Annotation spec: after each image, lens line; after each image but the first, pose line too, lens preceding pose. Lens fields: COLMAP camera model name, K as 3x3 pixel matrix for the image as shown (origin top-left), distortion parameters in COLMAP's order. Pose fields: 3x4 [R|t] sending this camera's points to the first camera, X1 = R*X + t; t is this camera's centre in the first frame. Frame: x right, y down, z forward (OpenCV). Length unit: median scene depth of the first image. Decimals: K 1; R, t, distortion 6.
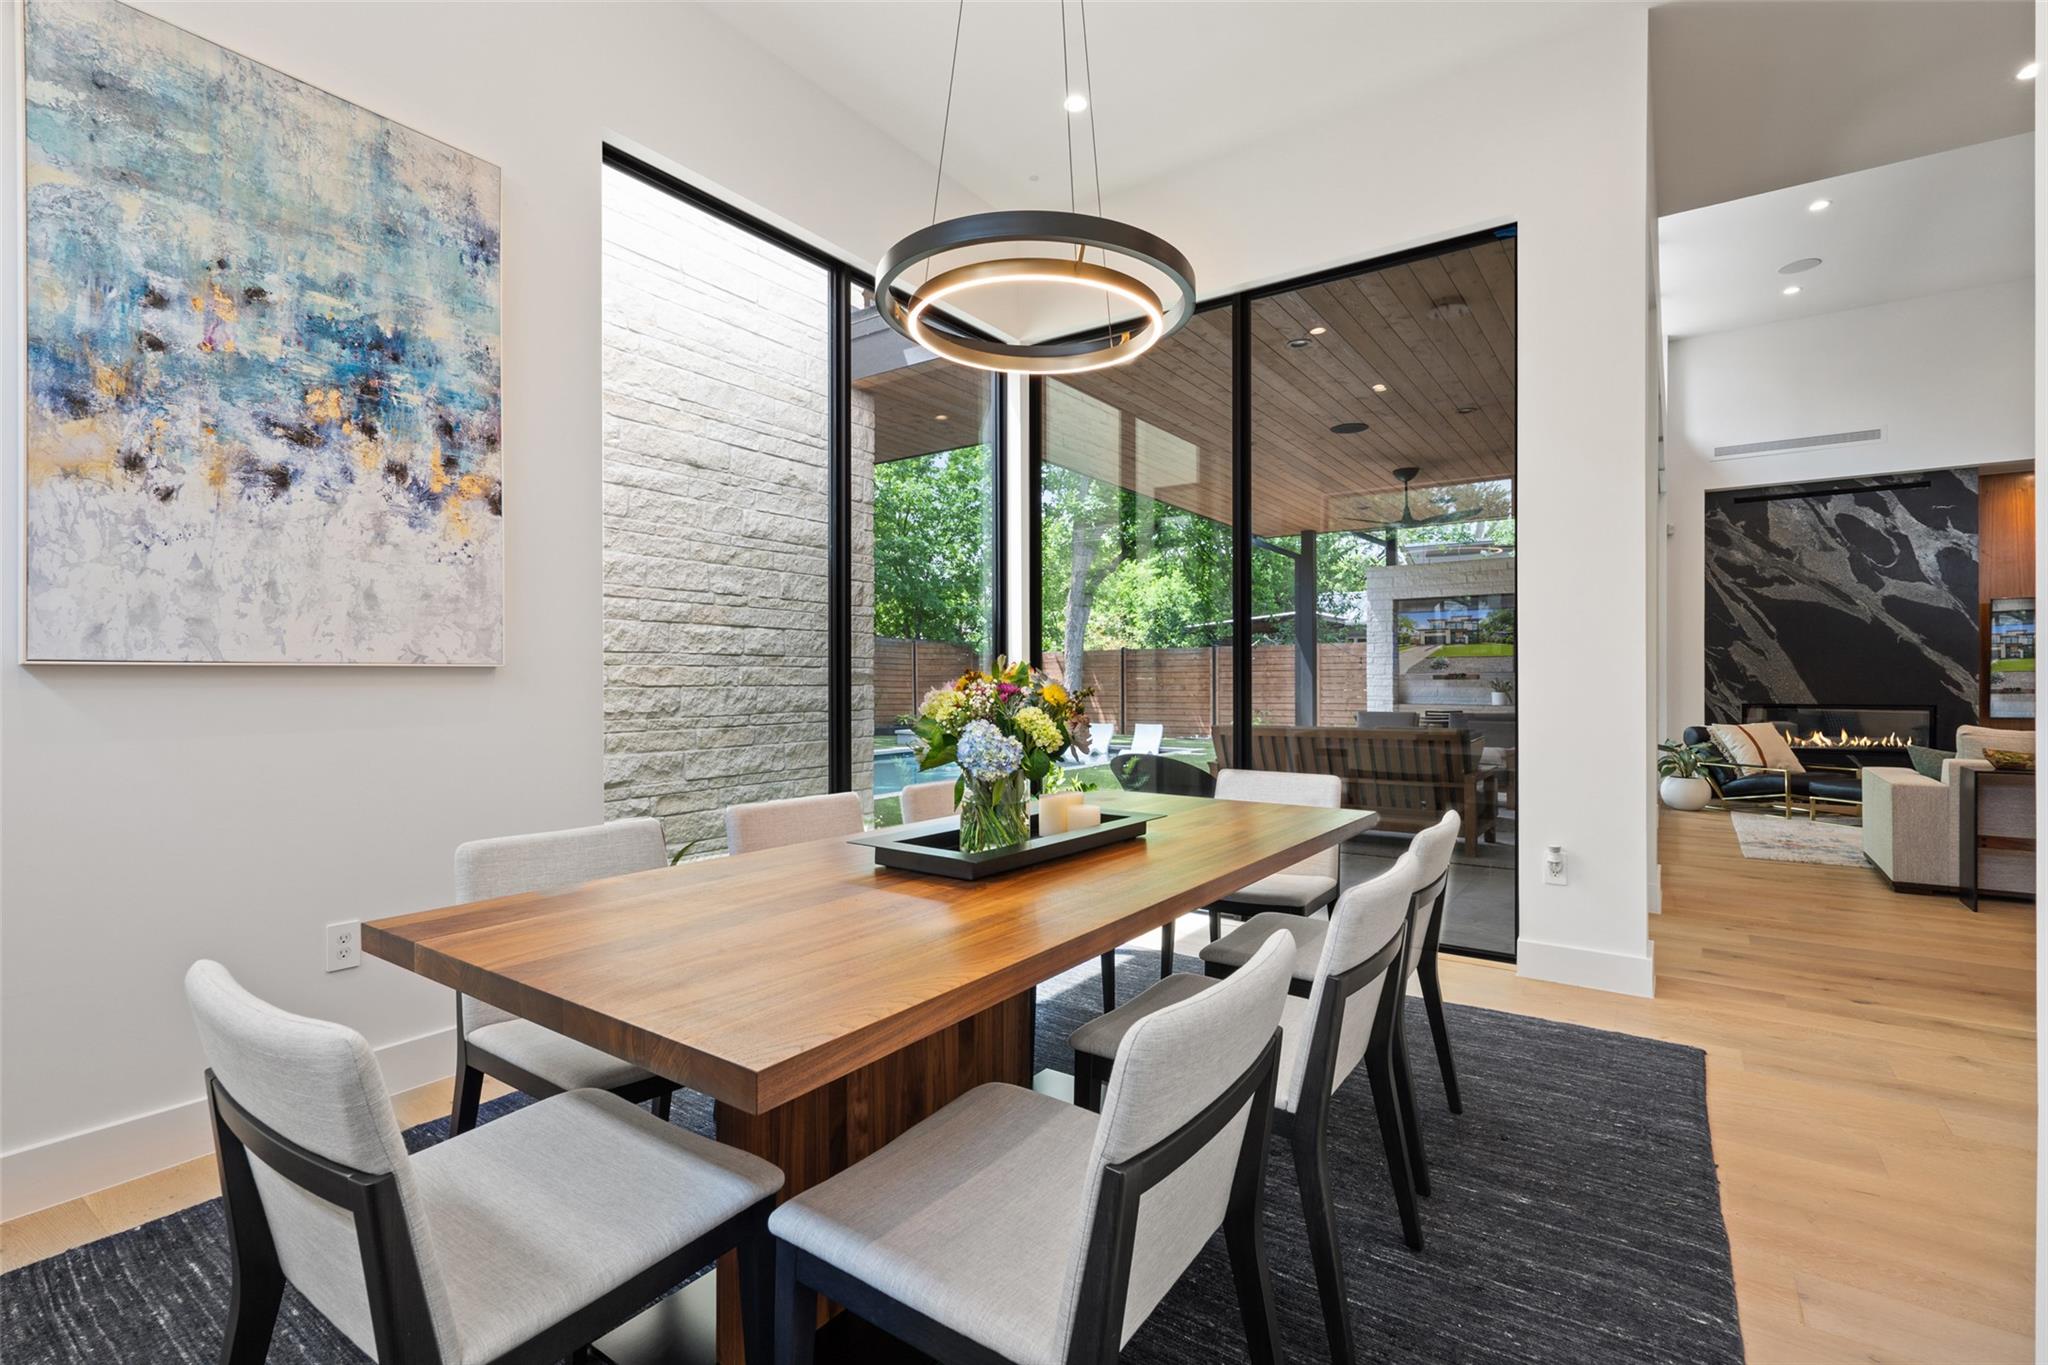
lens RADIAL K [[934.9, 0, 1021.4], [0, 934.9, 681.8], [0, 0, 1]] dist [-0.004756, 0.003379]
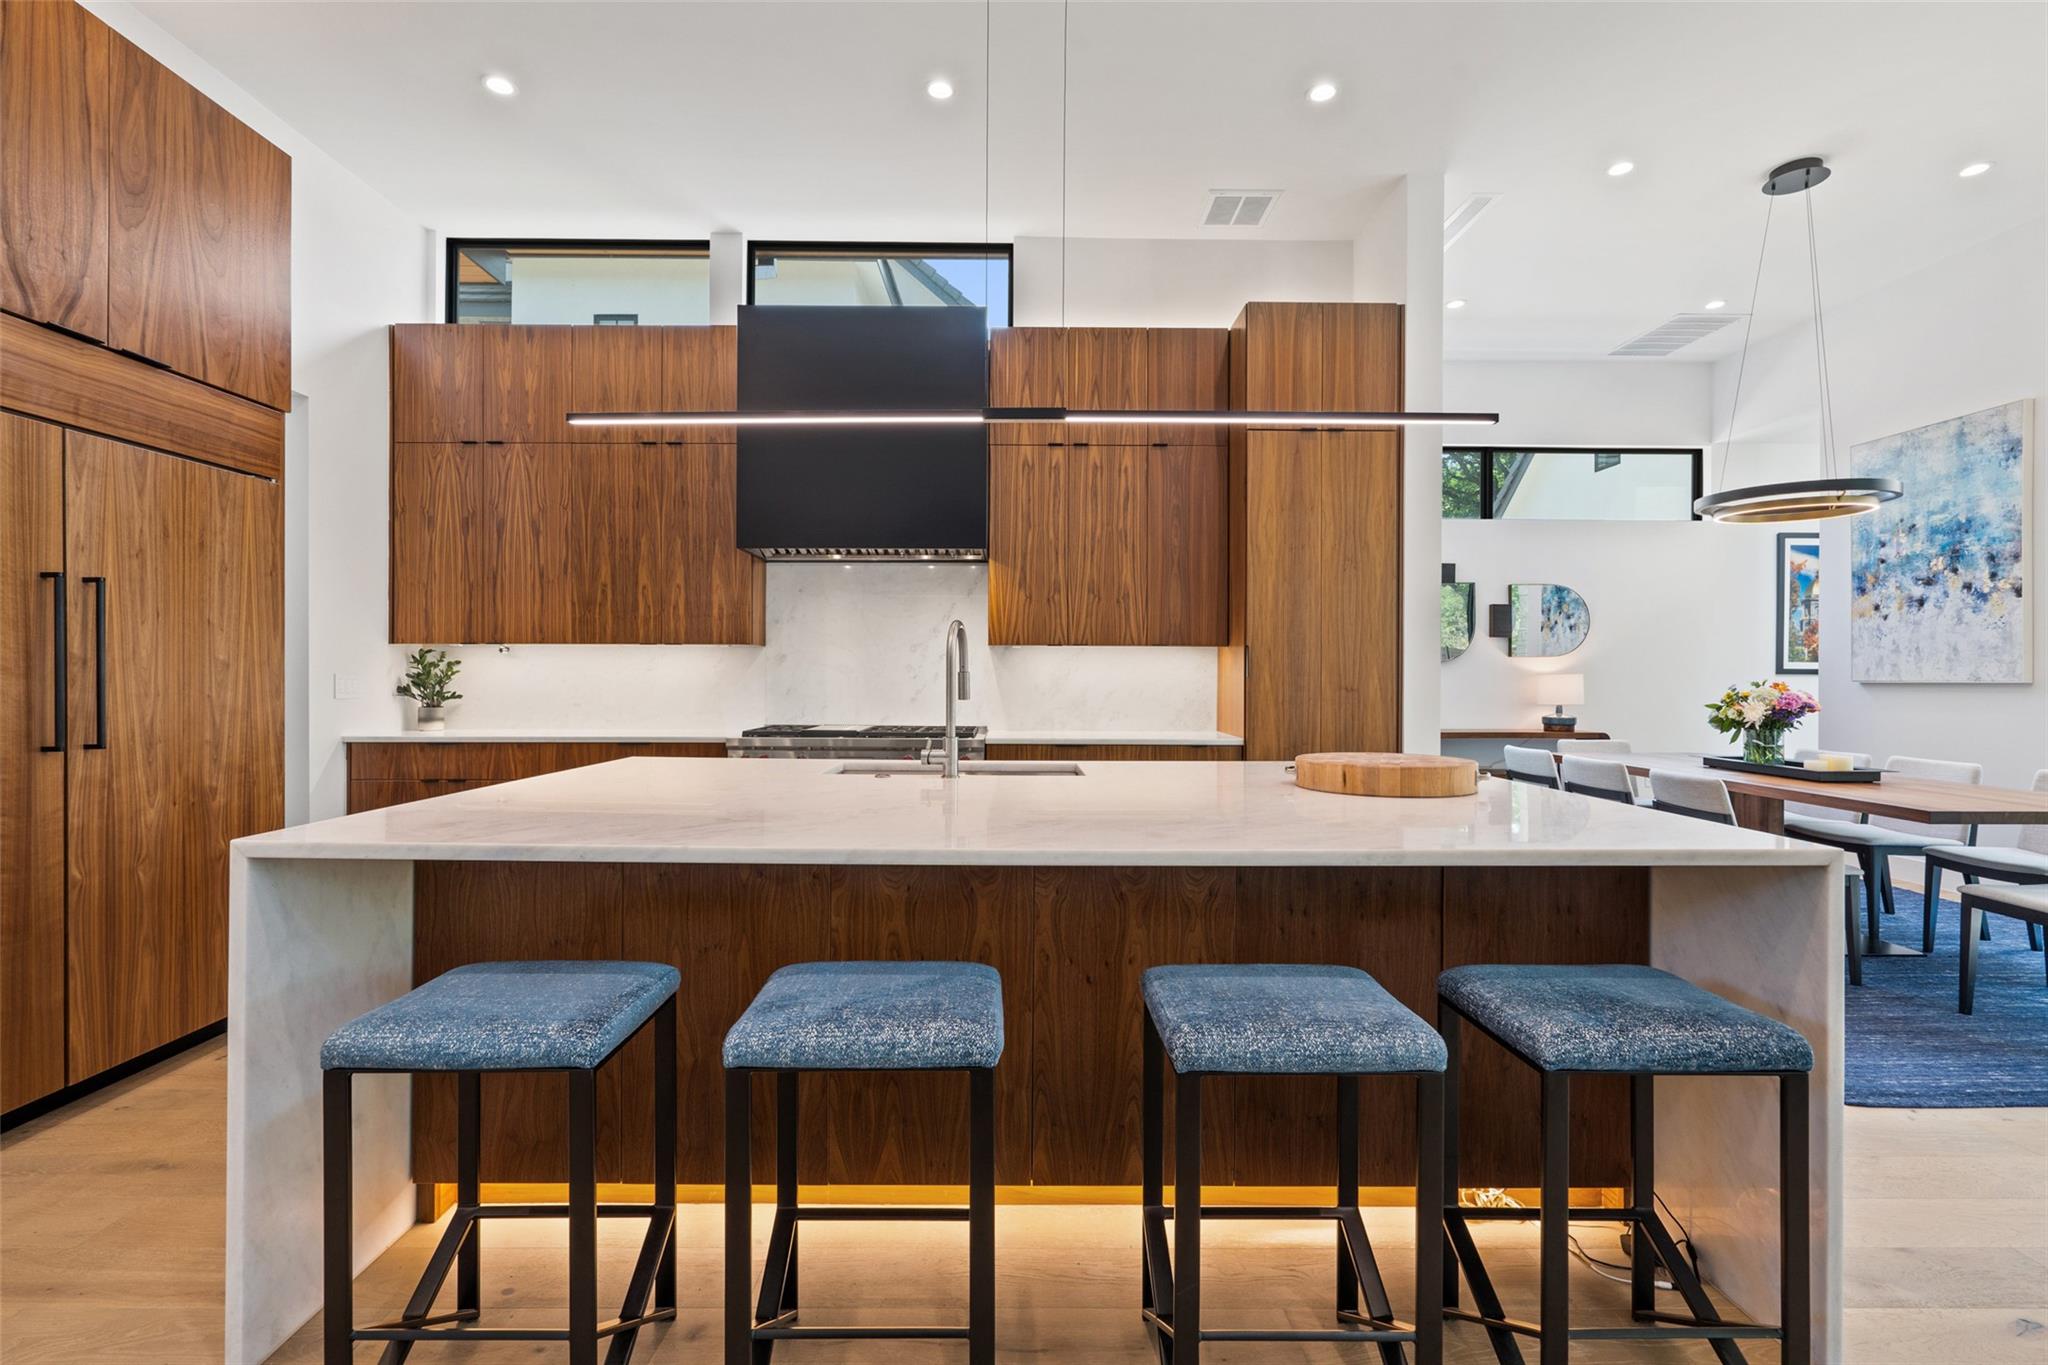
lens RADIAL K [[934.9, 0, 1018.3], [0, 934.9, 674.5], [0, 0, 1]] dist [-0.004756, 0.003379]
pose [[-0.810786, -0.004357, -0.585327, 1.083505], [-0.006802, 0.999975, 0.001979, -0.012396], [0.585304, 0.005586, -0.810795, 0.713364]]
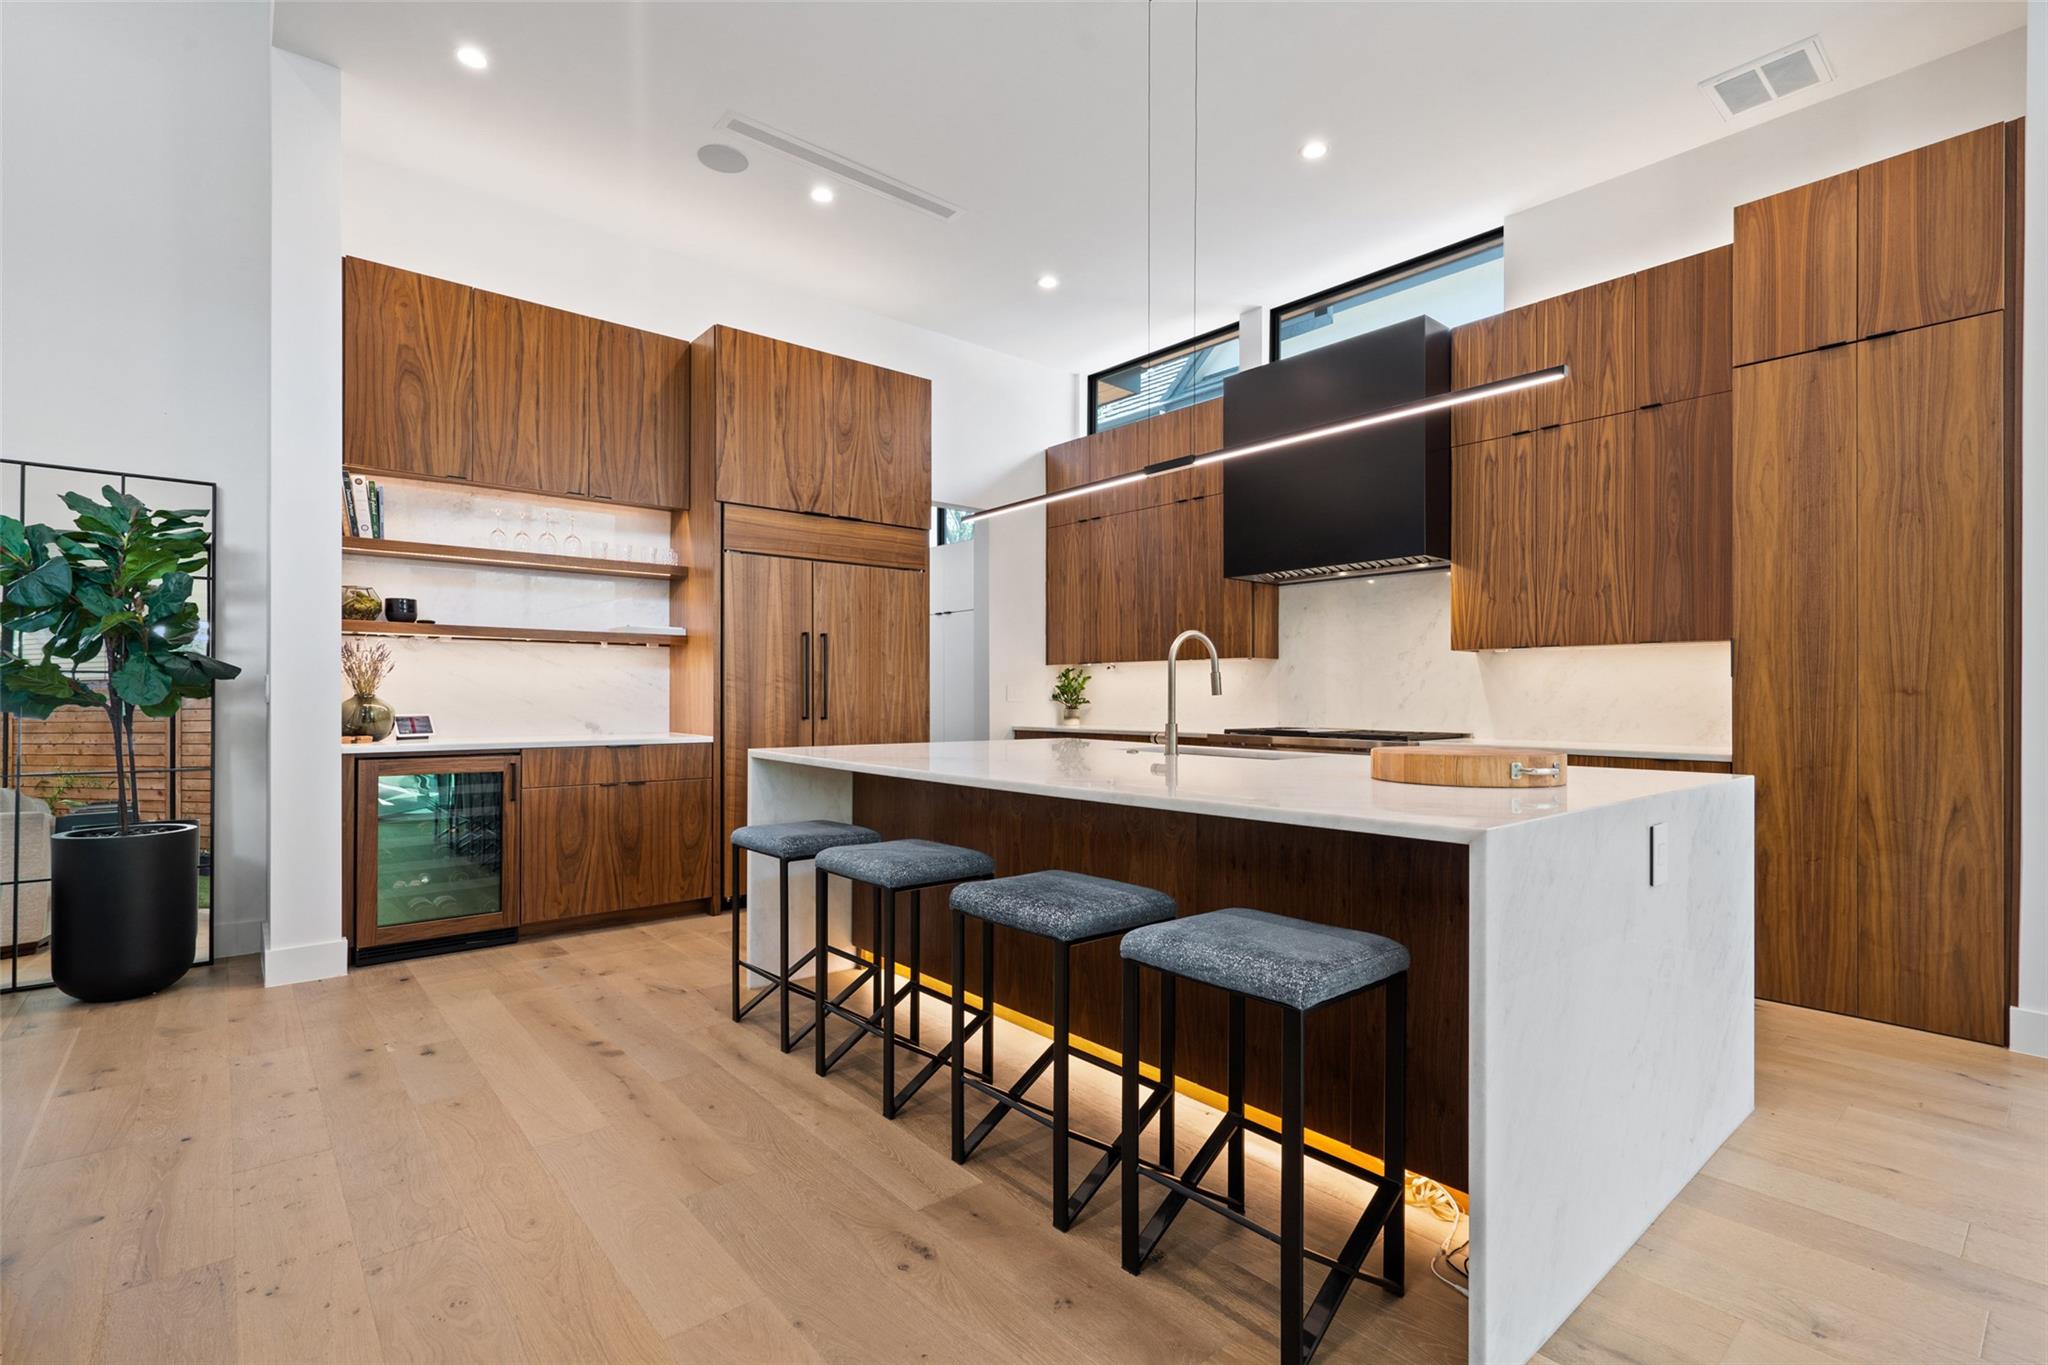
lens RADIAL K [[934.9, 0, 1026.9], [0, 934.9, 700.4], [0, 0, 1]] dist [-0.004756, 0.003379]
pose [[-0.971179, -0.003208, 0.238330, 0.749159], [-0.000916, 0.999952, 0.009724, 0.001424], [-0.238350, 0.009225, -0.971136, 0.935239]]
